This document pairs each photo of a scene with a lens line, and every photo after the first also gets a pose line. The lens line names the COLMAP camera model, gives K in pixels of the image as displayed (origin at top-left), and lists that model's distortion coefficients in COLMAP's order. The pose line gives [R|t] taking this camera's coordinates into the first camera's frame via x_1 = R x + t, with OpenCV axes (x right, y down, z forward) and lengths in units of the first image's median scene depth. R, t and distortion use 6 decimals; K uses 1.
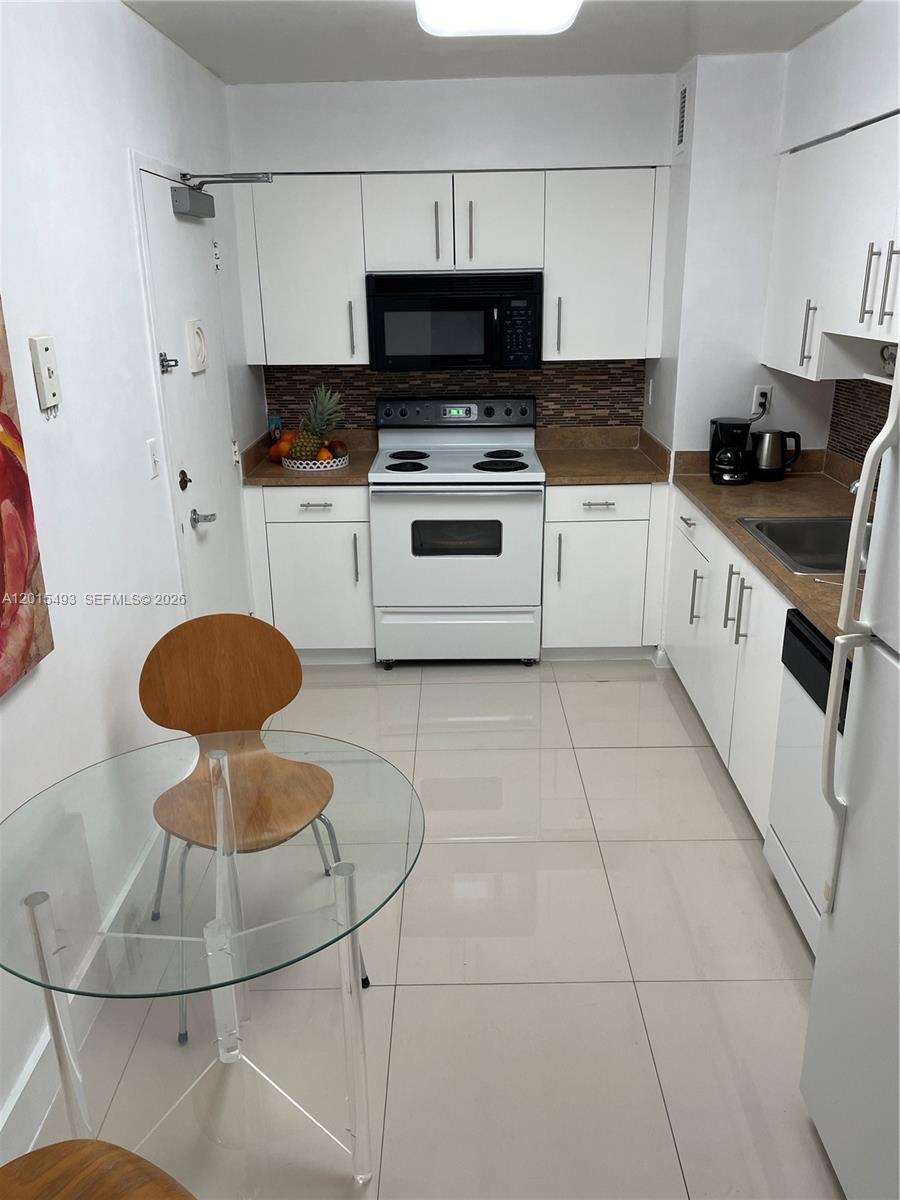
lens RADIAL K [[892.4, 0, 480.3], [0, 892.4, 619.4], [0, 0, 1]] dist [0.057353, -0.055599]
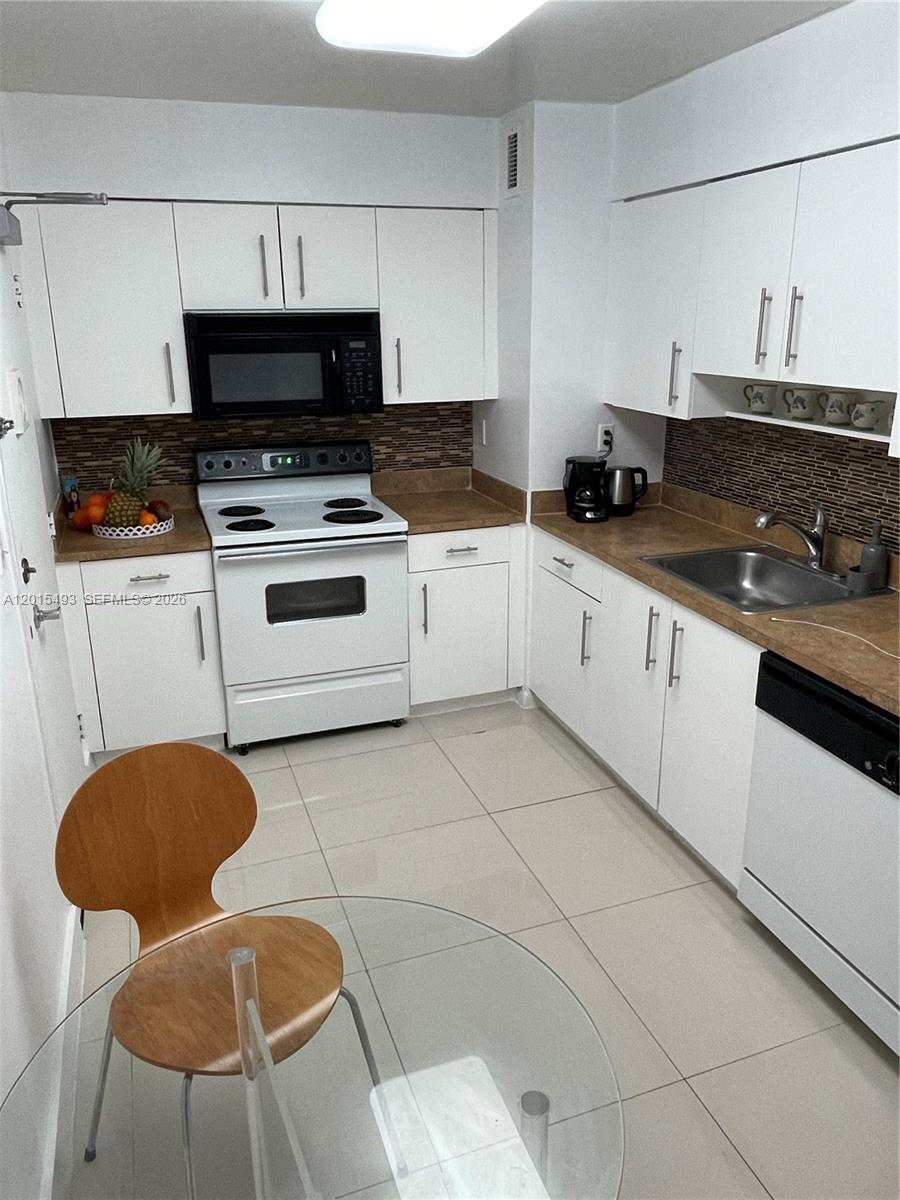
lens RADIAL K [[844.3, 0, 448.1], [0, 844.3, 609.2], [0, 0, 1]] dist [0.009679, -0.032540]
pose [[0.942760, -0.103102, 0.317133, -0.173956], [0.113097, 0.993496, -0.013218, -0.055447], [-0.313708, 0.048328, 0.948289, 0.148896]]
